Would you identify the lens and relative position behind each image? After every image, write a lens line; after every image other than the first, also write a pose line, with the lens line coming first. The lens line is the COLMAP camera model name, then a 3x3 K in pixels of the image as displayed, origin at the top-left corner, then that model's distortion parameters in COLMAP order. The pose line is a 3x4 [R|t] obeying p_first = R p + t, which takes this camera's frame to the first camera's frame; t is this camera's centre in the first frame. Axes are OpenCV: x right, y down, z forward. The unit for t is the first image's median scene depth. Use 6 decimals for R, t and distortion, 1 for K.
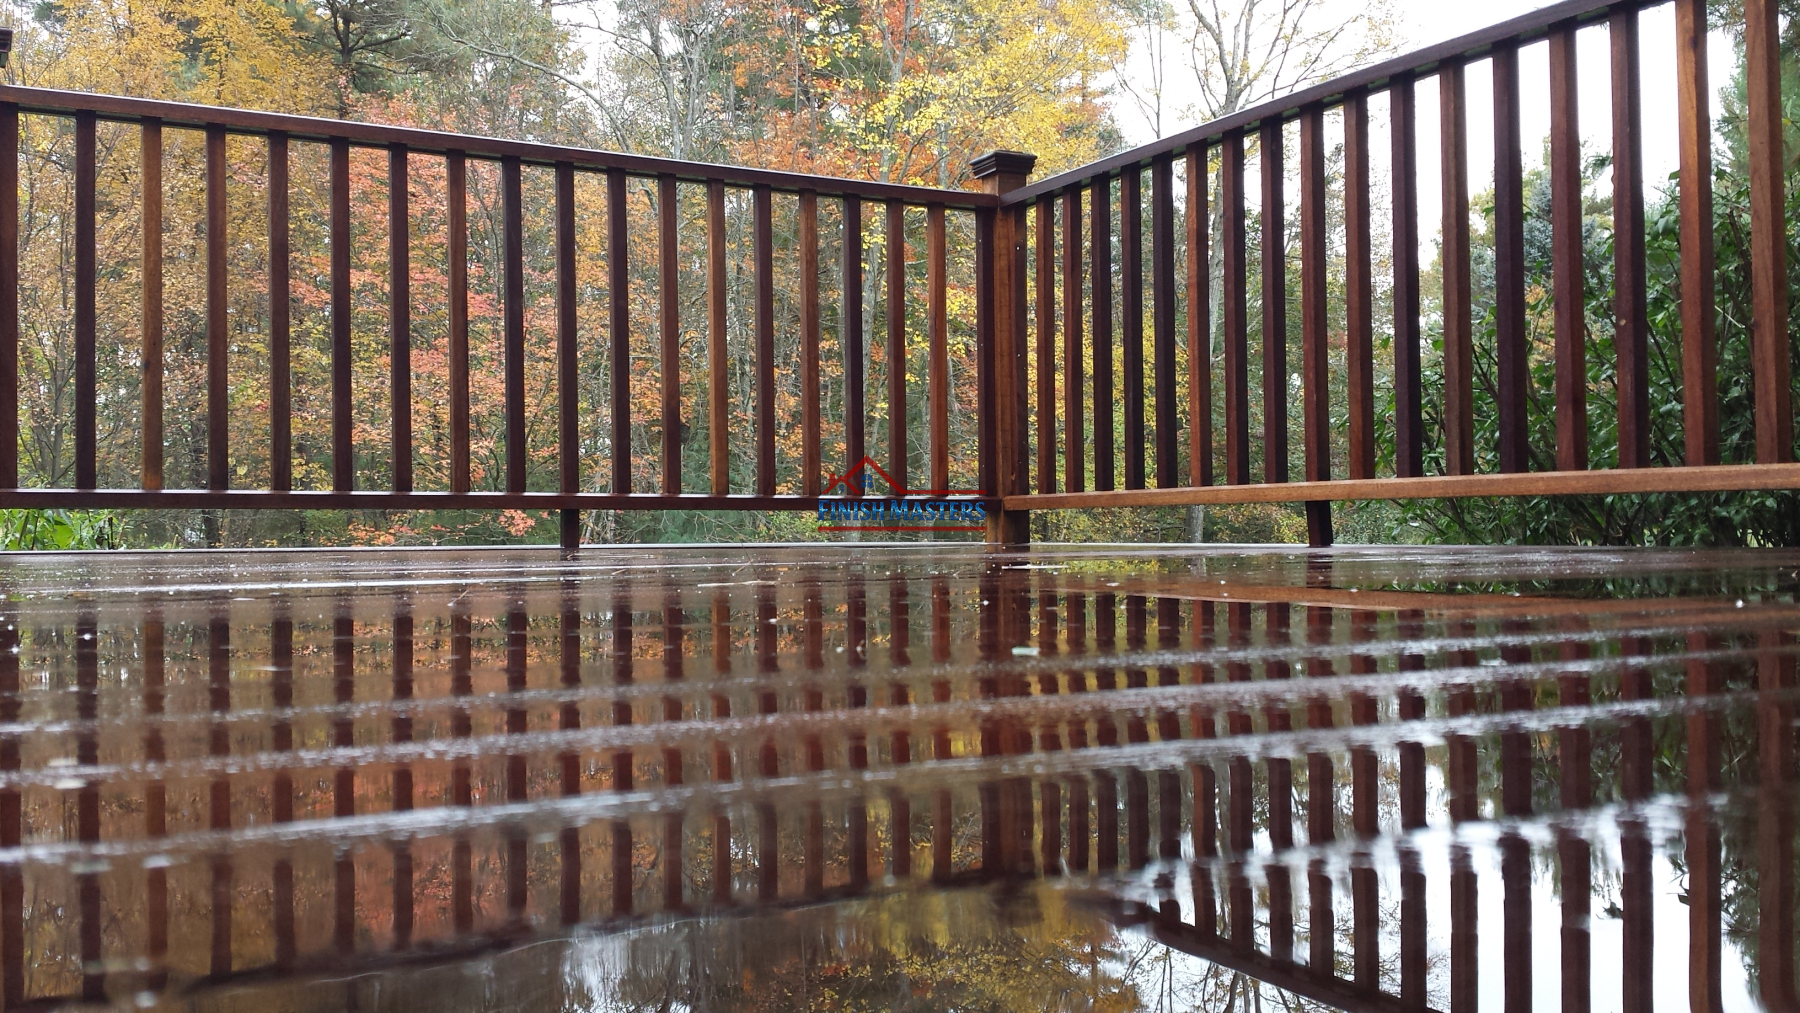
lens RADIAL K [[1679.0, 0, 906.0], [0, 1679.0, 516.0], [0, 0, 1]] dist [0.035613, 0.000000]
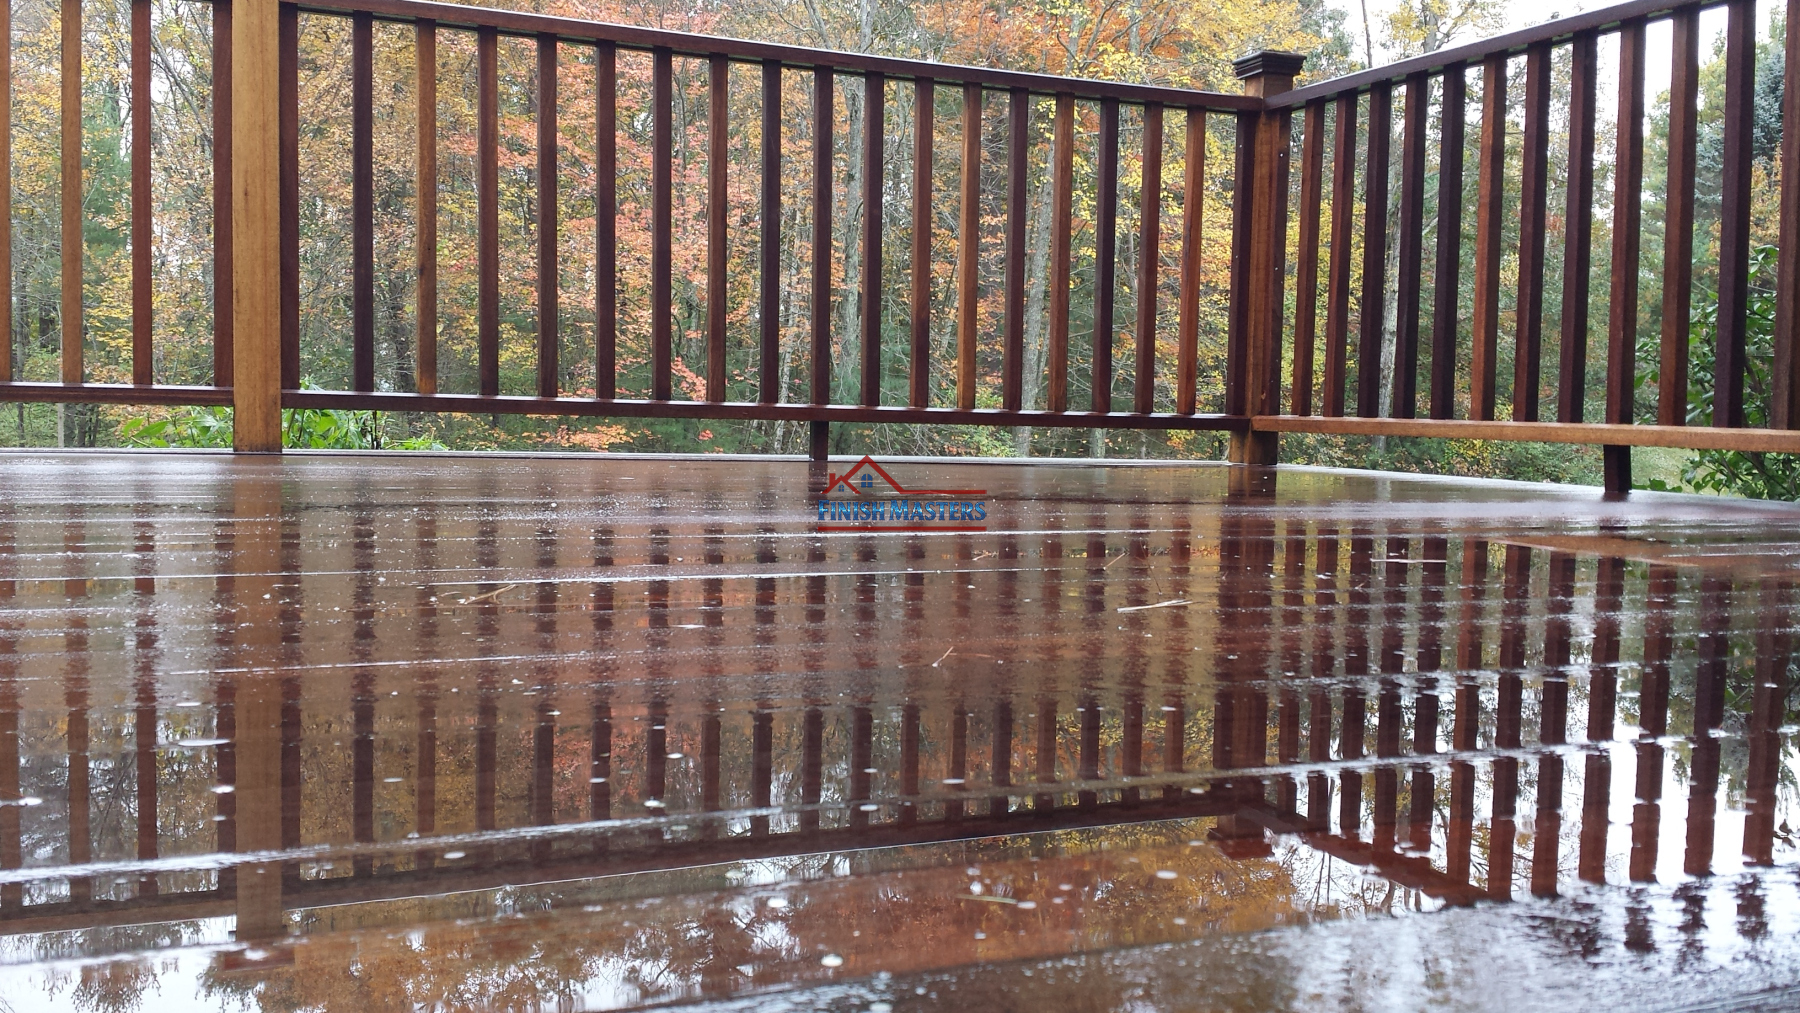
lens RADIAL K [[1679.0, 0, 904.9], [0, 1679.0, 511.9], [0, 0, 1]] dist [0.035613, 0.000000]
pose [[0.994573, 0.038796, -0.096537, -0.044959], [-0.031436, 0.996564, 0.076623, -0.024107], [0.099178, -0.073173, 0.992376, 0.016003]]
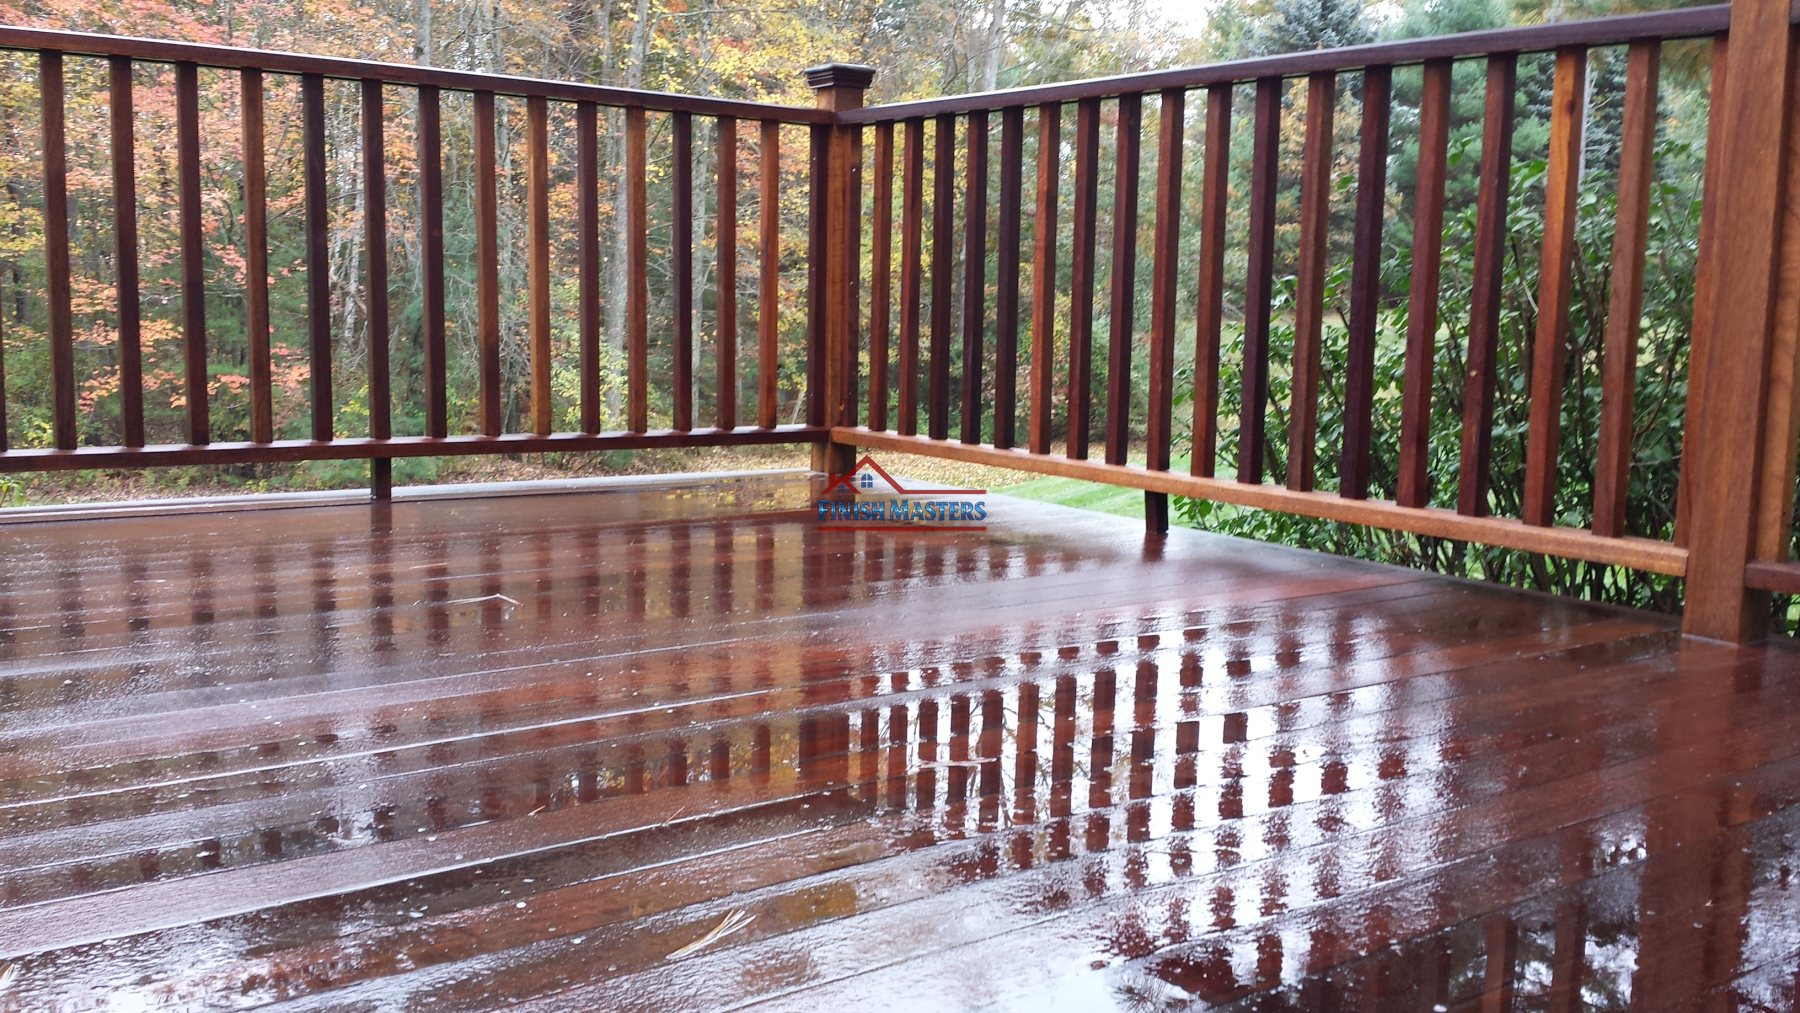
lens RADIAL K [[1679.0, 0, 903.2], [0, 1679.0, 556.7], [0, 0, 1]] dist [0.035613, 0.000000]
pose [[0.990047, 0.009296, 0.140428, -0.037436], [-0.032932, 0.985415, 0.166951, -0.102123], [-0.136828, -0.169914, 0.975914, 0.022762]]
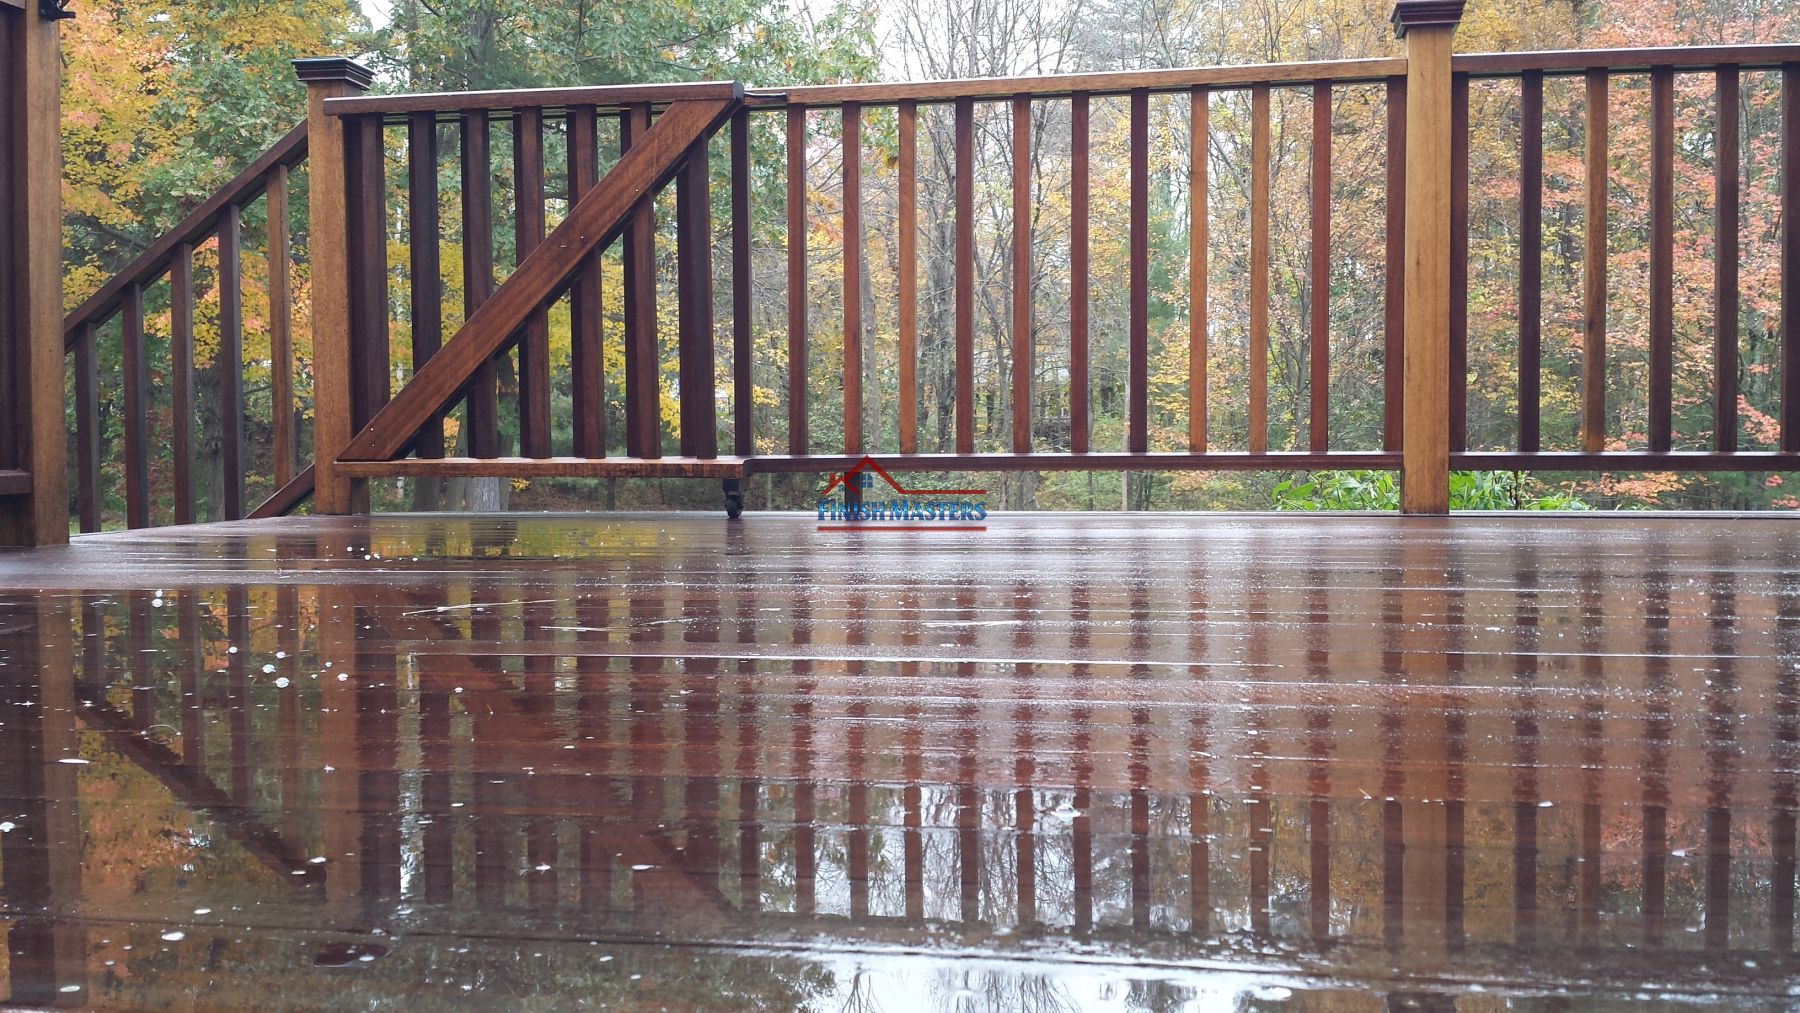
lens RADIAL K [[1679.0, 0, 897.0], [0, 1679.0, 517.5], [0, 0, 1]] dist [0.035613, 0.000000]
pose [[0.772730, 0.033531, -0.633849, -0.103793], [0.004578, 0.998283, 0.058390, -0.028518], [0.634719, -0.048021, 0.771250, -0.009695]]
